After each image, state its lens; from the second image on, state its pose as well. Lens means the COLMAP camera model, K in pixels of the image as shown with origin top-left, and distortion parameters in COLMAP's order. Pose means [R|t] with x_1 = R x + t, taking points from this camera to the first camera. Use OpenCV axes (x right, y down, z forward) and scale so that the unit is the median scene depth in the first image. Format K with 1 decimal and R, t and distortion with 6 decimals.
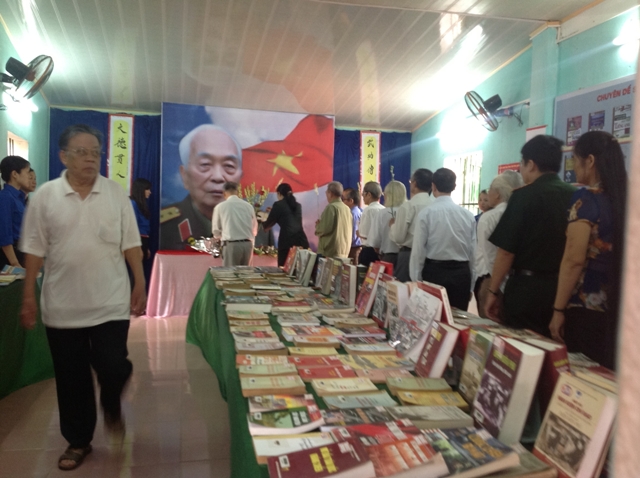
lens RADIAL K [[656.5, 0, 316.5], [0, 656.5, 238.0], [0, 0, 1]] dist [0.019303, 0.000000]
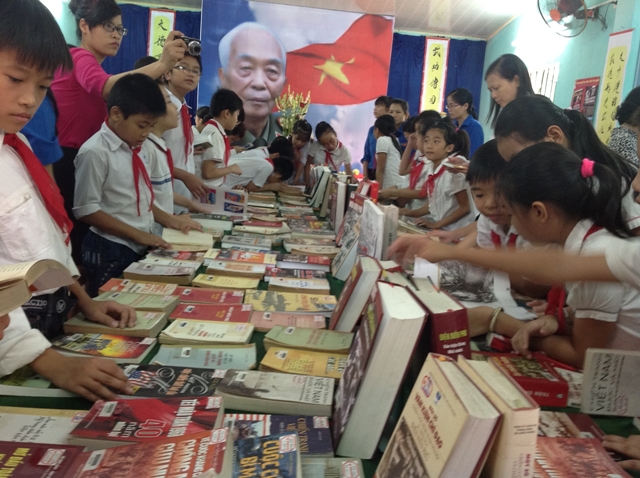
lens RADIAL K [[656.5, 0, 323.7], [0, 656.5, 240.7], [0, 0, 1]] dist [0.019303, 0.000000]
pose [[0.985924, 0.078462, -0.147638, 0.086774], [-0.061628, 0.991413, 0.115333, 0.011686], [0.155419, -0.104611, 0.982294, 0.107112]]
